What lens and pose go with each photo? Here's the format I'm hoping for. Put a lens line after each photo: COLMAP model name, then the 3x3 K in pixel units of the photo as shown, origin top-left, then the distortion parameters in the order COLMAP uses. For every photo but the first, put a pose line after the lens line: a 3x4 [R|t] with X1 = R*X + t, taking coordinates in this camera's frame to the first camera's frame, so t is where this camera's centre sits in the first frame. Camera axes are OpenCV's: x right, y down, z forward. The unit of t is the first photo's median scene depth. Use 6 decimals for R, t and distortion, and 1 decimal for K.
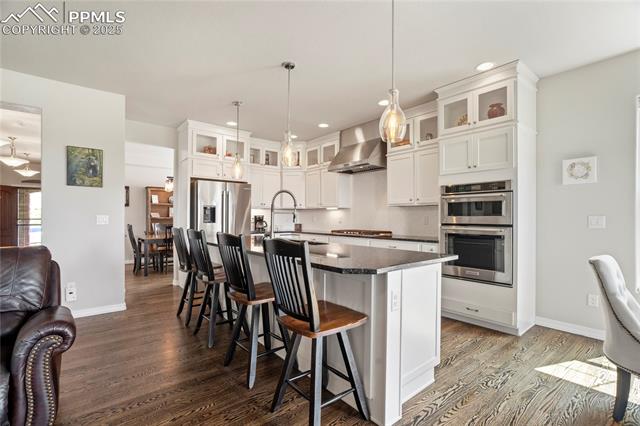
lens RADIAL K [[293.5, 0, 318.1], [0, 293.5, 217.1], [0, 0, 1]] dist [-0.015358, 0.001959]
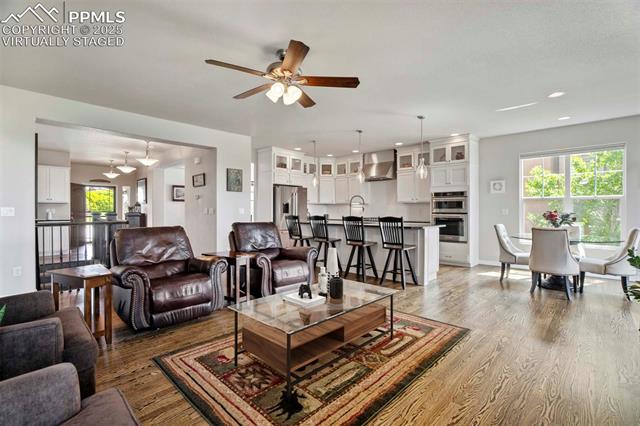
lens RADIAL K [[293.5, 0, 321.9], [0, 293.5, 210.9], [0, 0, 1]] dist [-0.015358, 0.001959]
pose [[0.992788, -0.001461, 0.119871, -0.505136], [0.001252, 0.999998, 0.001818, 0.005597], [-0.119874, -0.001655, 0.992788, -0.781704]]
